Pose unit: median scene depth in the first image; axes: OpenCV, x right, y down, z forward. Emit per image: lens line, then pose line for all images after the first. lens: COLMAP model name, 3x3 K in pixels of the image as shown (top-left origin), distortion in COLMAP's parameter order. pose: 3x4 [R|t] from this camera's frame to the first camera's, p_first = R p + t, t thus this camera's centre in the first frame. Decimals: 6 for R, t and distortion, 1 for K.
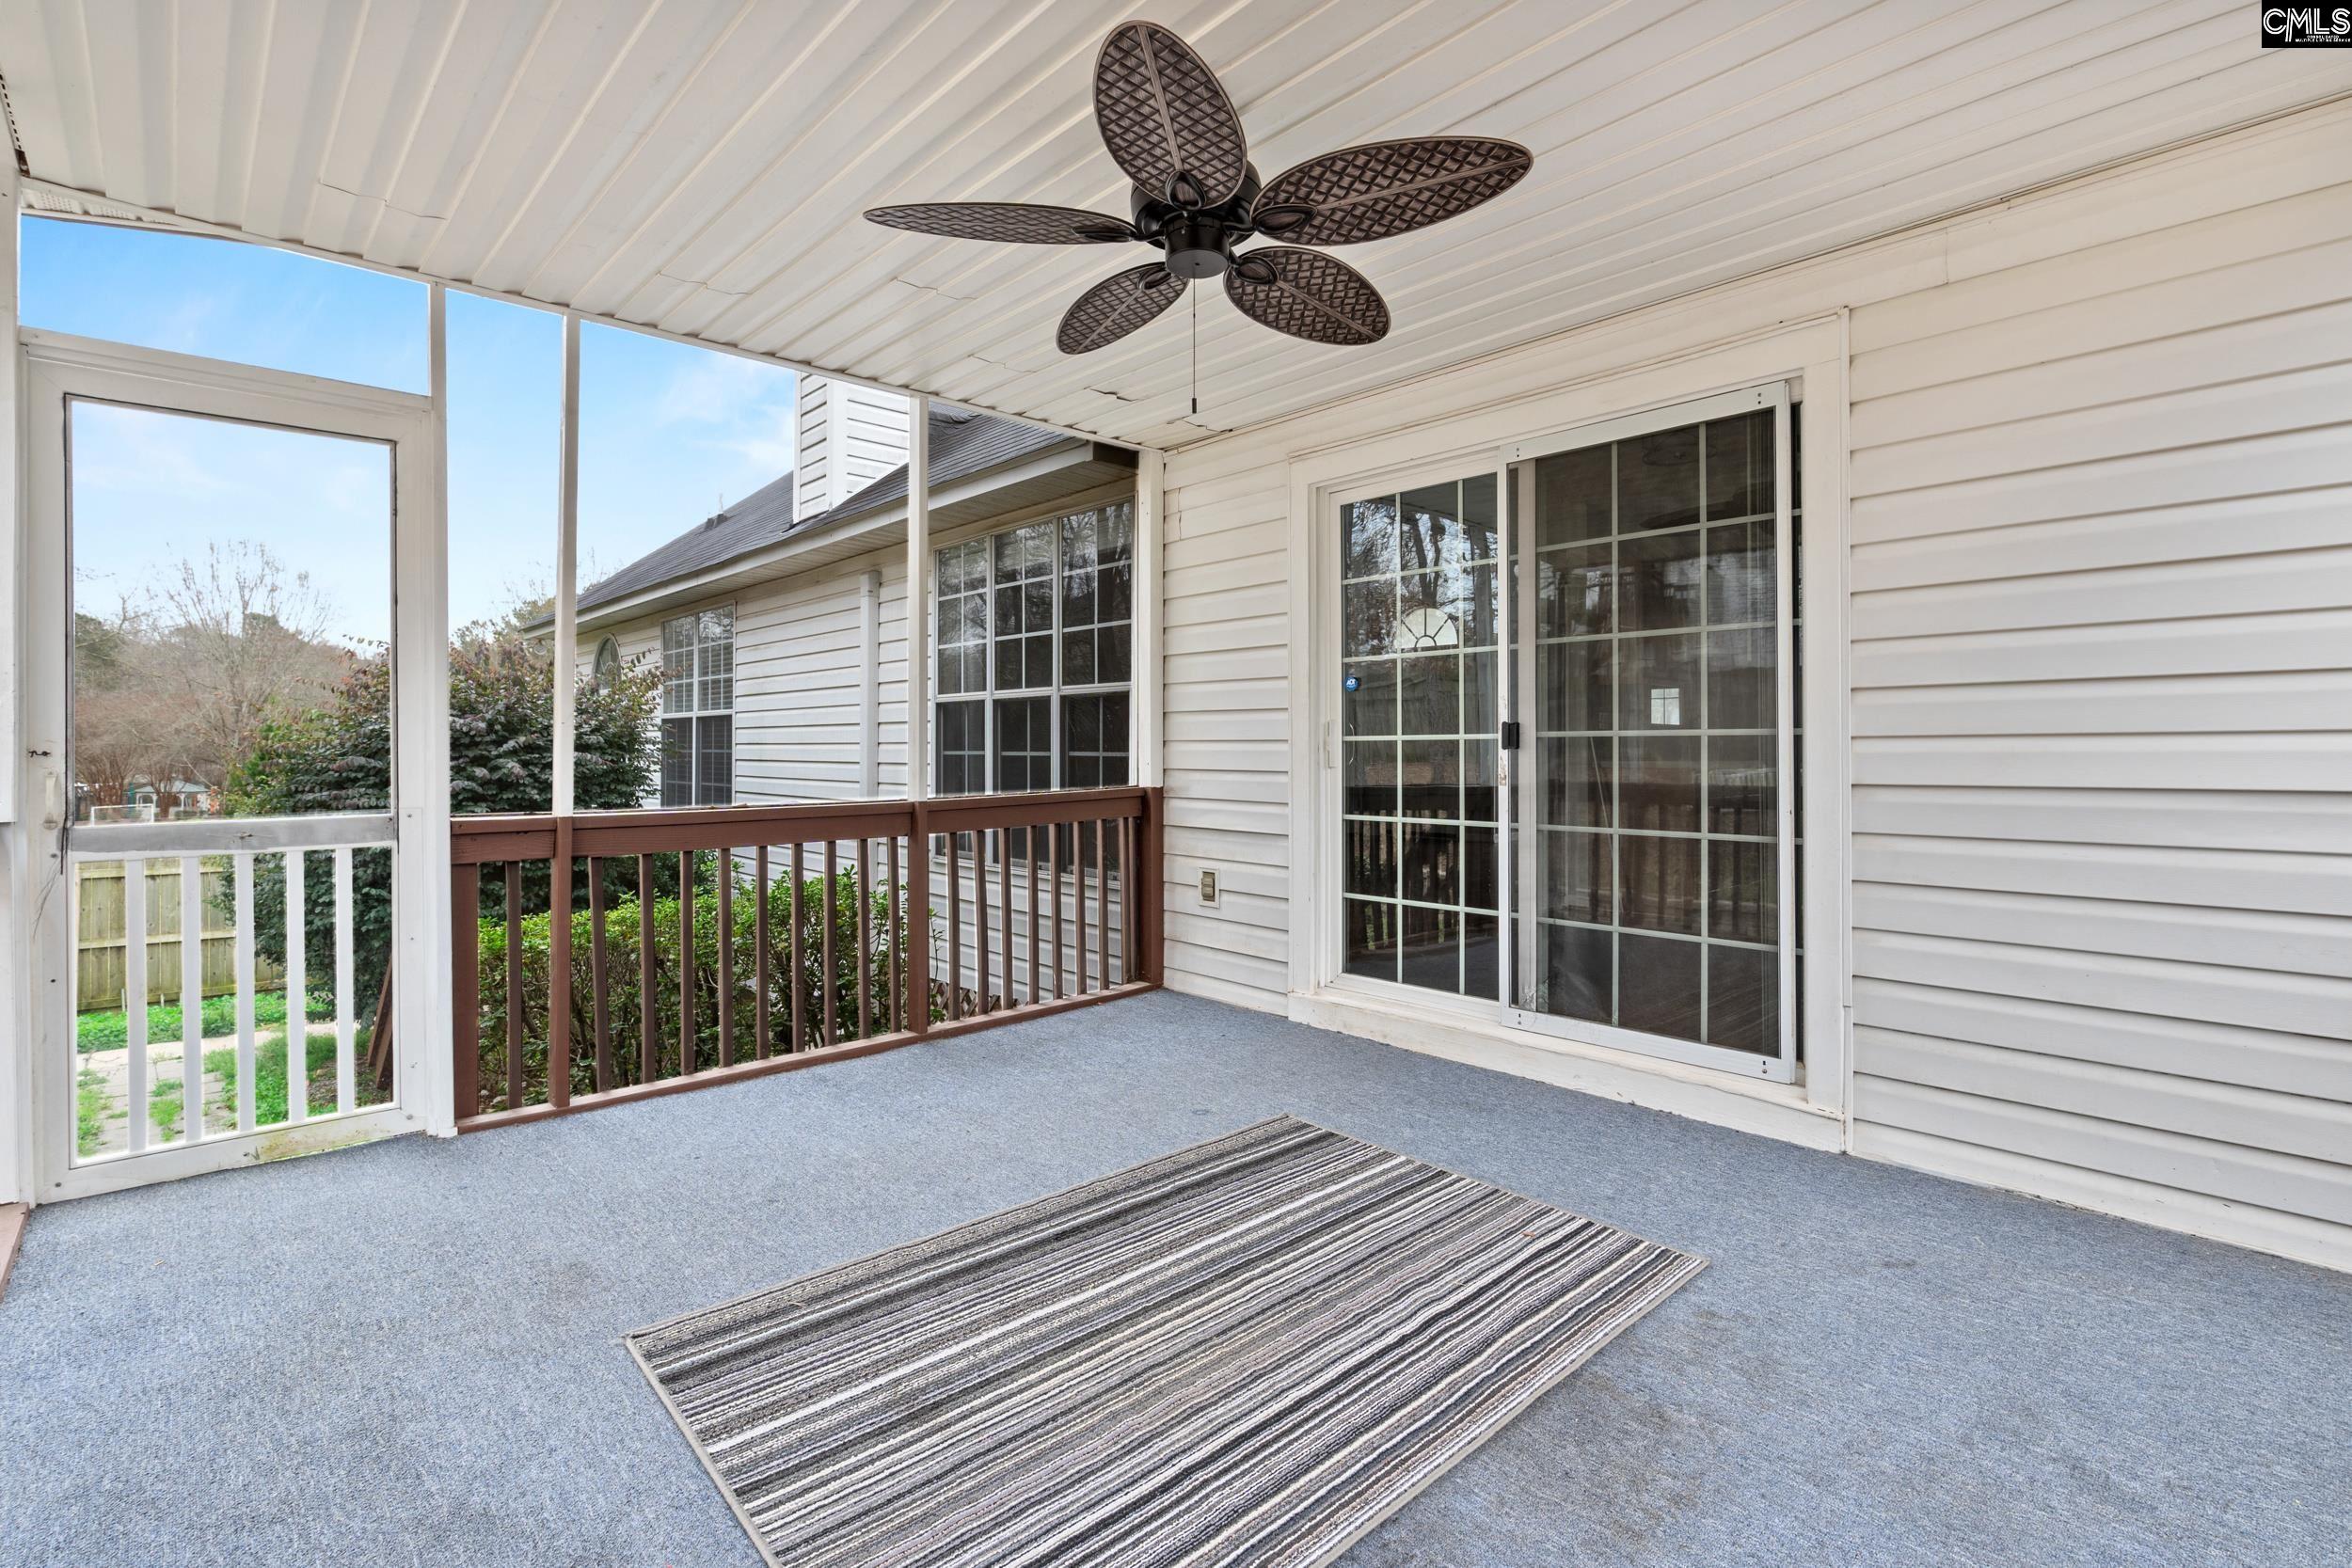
lens RADIAL K [[1085.4, 0, 1174.0], [0, 1085.4, 759.9], [0, 0, 1]] dist [-0.001881, -0.000599]
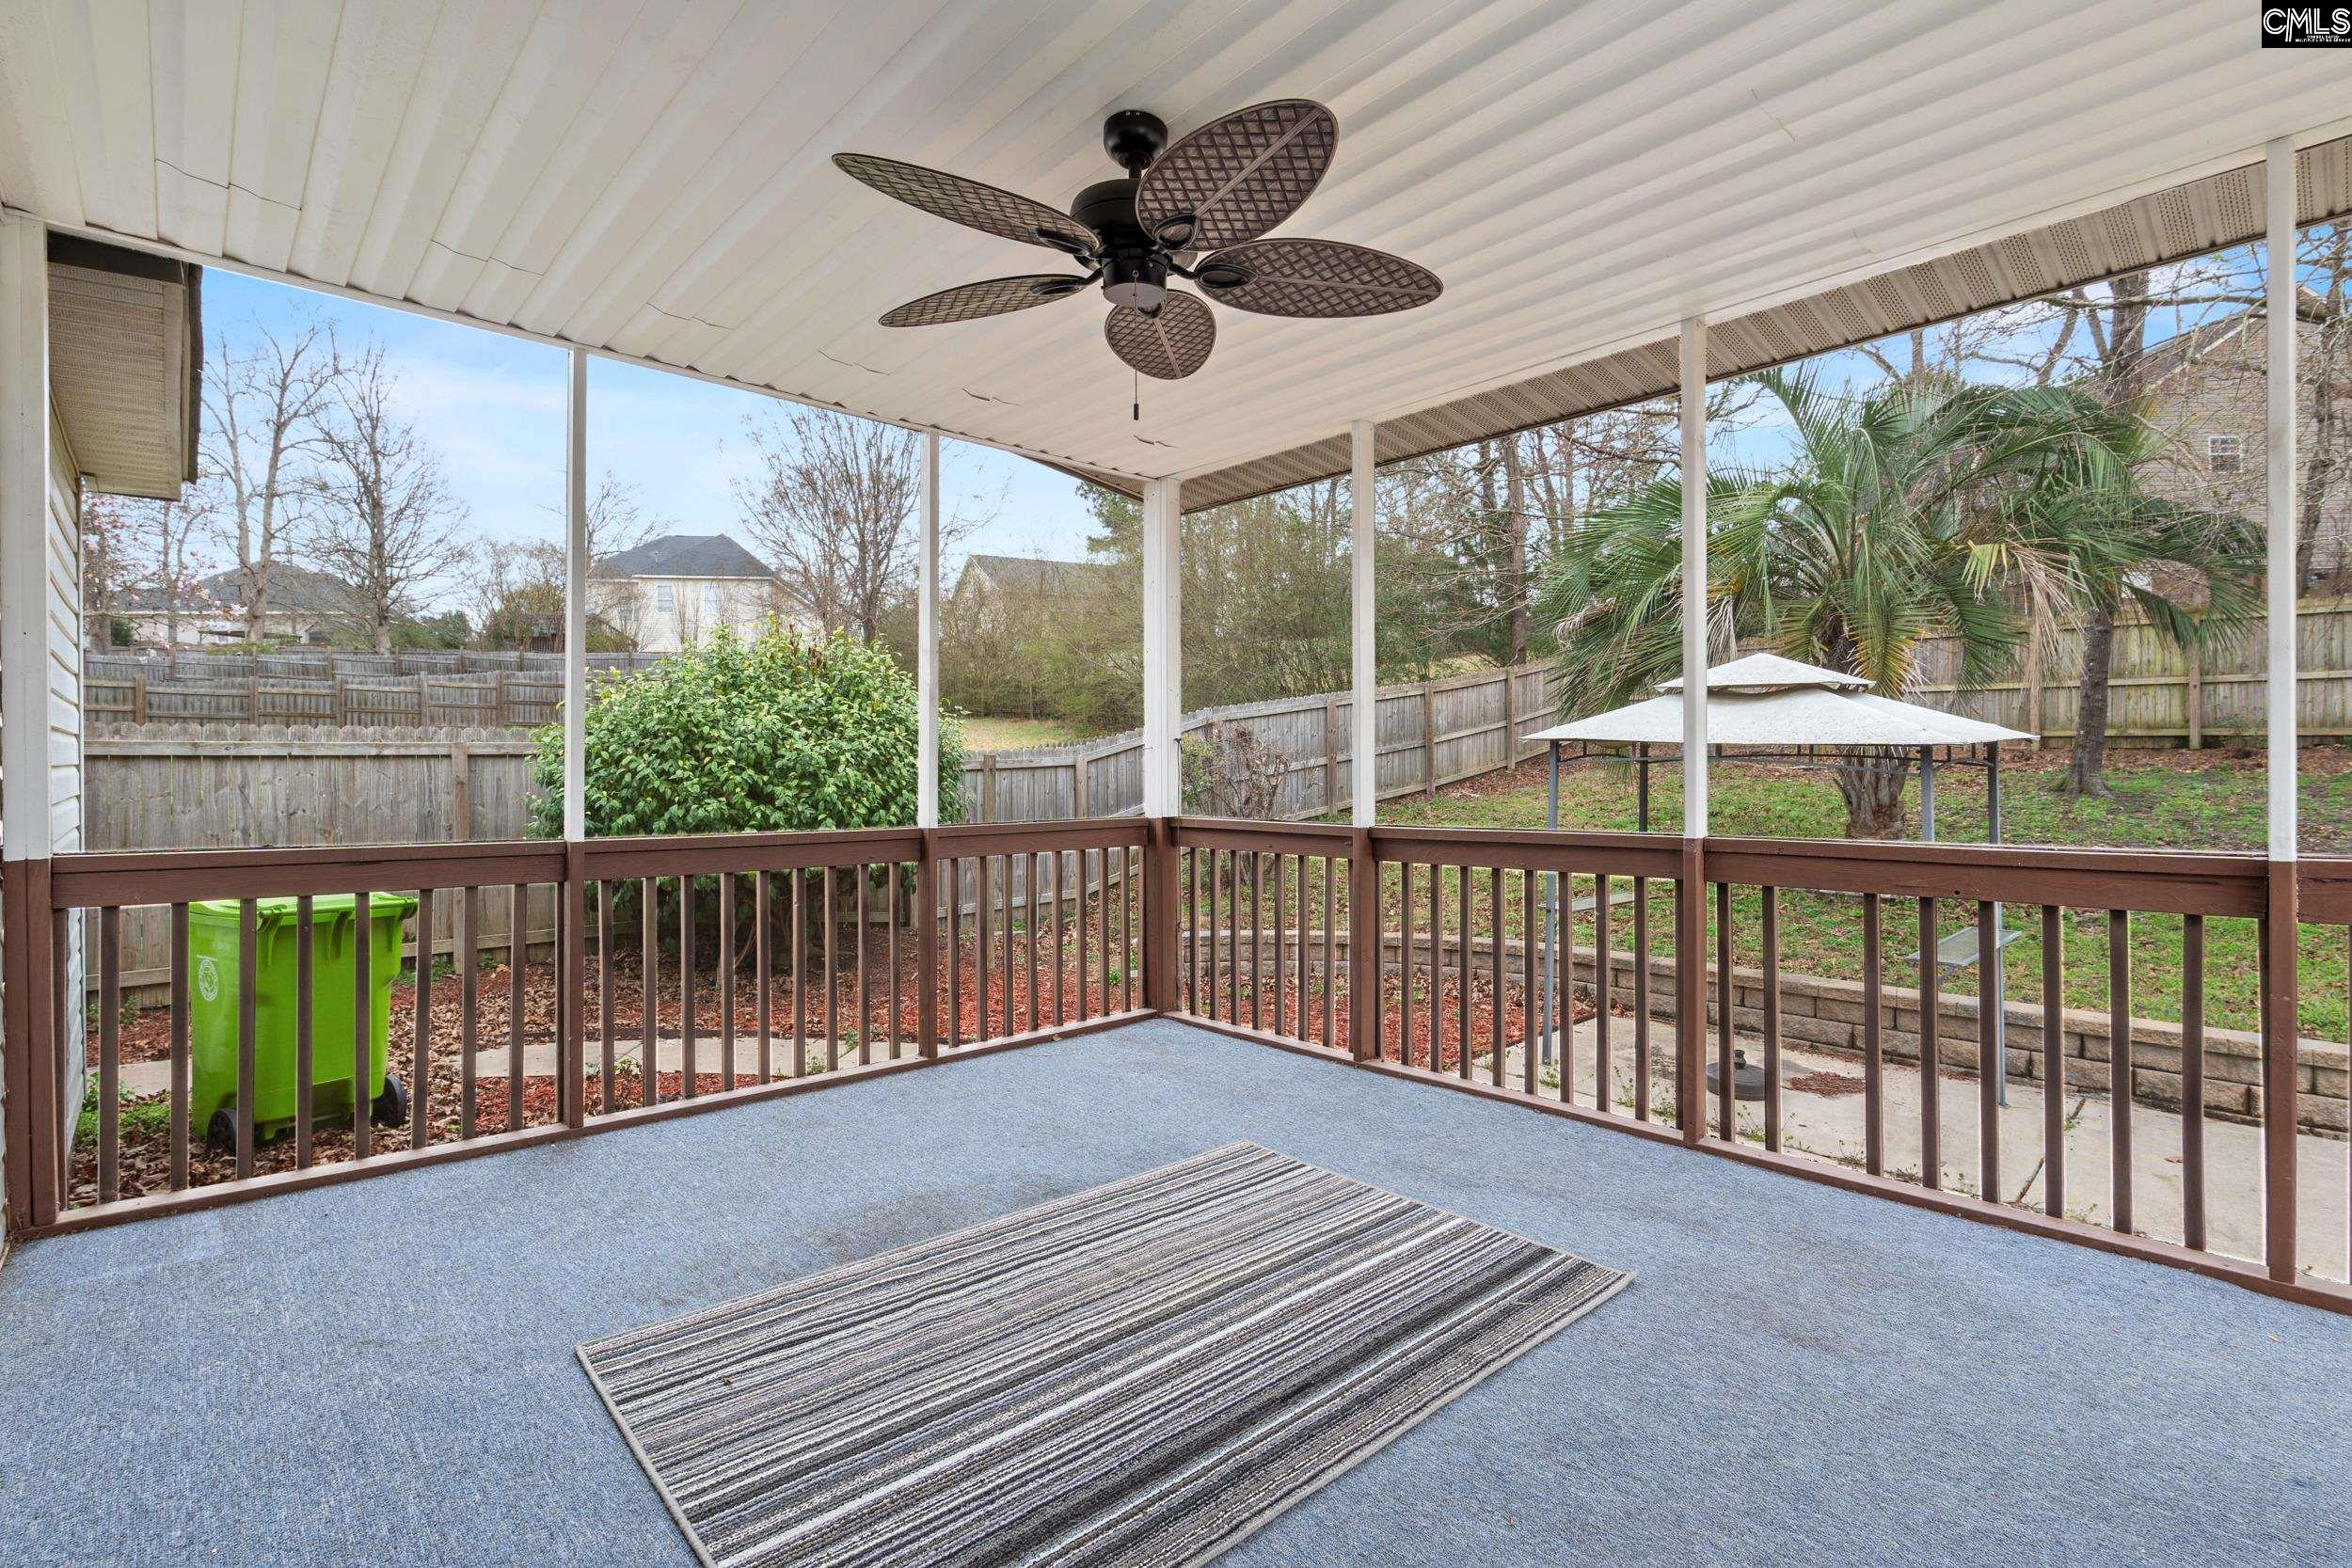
lens RADIAL K [[1085.4, 0, 1174.0], [0, 1085.4, 759.9], [0, 0, 1]] dist [-0.001881, -0.000599]
pose [[-0.999968, 0.006932, 0.003877, -0.016618], [0.006948, 0.999967, 0.004256, -0.034600], [-0.003848, 0.004283, -0.999983, 2.120802]]
